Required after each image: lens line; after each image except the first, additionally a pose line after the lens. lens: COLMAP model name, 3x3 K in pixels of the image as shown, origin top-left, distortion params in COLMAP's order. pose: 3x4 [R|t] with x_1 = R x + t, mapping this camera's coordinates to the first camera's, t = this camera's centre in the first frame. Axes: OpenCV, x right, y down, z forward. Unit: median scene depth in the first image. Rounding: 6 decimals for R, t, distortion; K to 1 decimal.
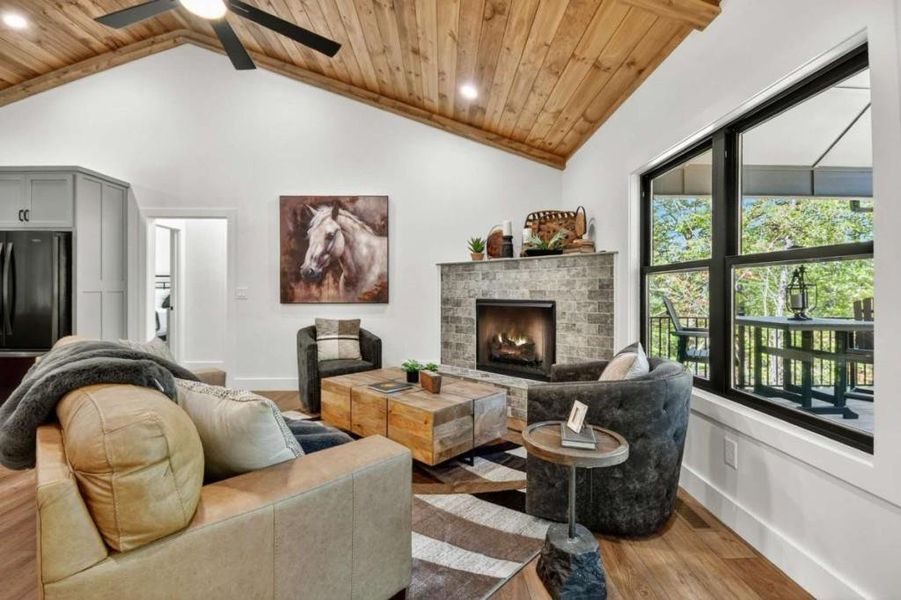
lens RADIAL K [[404.7, 0, 451.9], [0, 404.7, 292.3], [0, 0, 1]] dist [-0.000479, -0.012622]
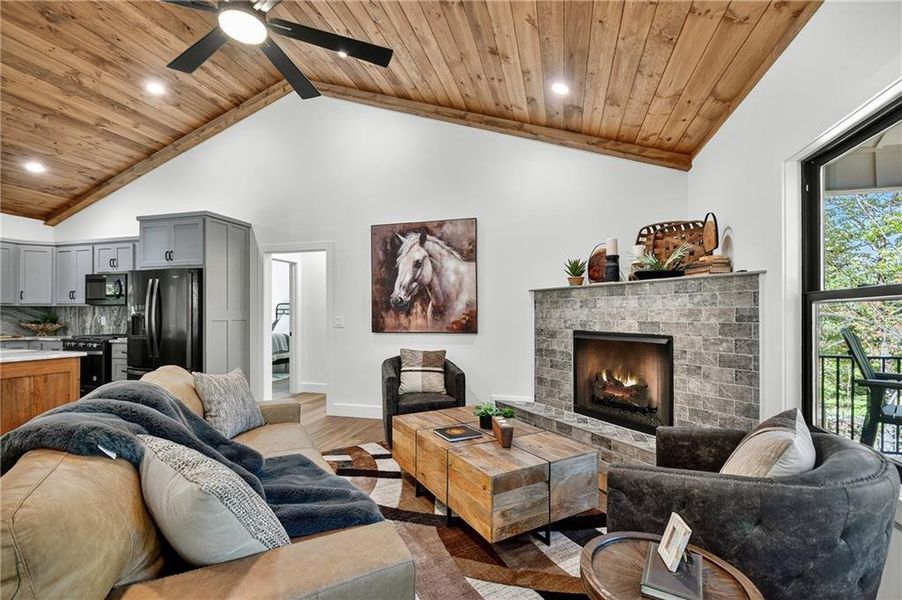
lens RADIAL K [[395.5, 0, 451.9], [0, 395.5, 313.6], [0, 0, 1]] dist [0.001779, -0.008397]
pose [[0.955239, -0.001638, -0.295832, 0.068644], [0.000982, 0.999997, -0.002368, -0.019001], [0.295835, 0.001971, 0.955237, 0.131679]]
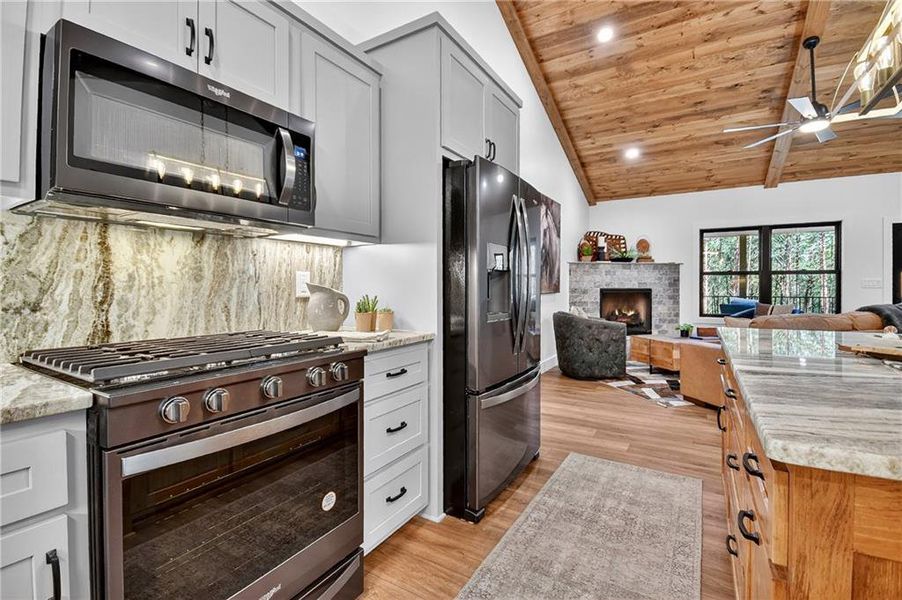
lens RADIAL K [[406.8, 0, 453.2], [0, 406.8, 287.1], [0, 0, 1]] dist [0.001519, 0.000161]
pose [[0.542754, -0.005417, 0.839875, -1.601058], [0.003116, 0.999985, 0.004436, 0.004264], [-0.839886, 0.000209, 0.542762, 0.714460]]
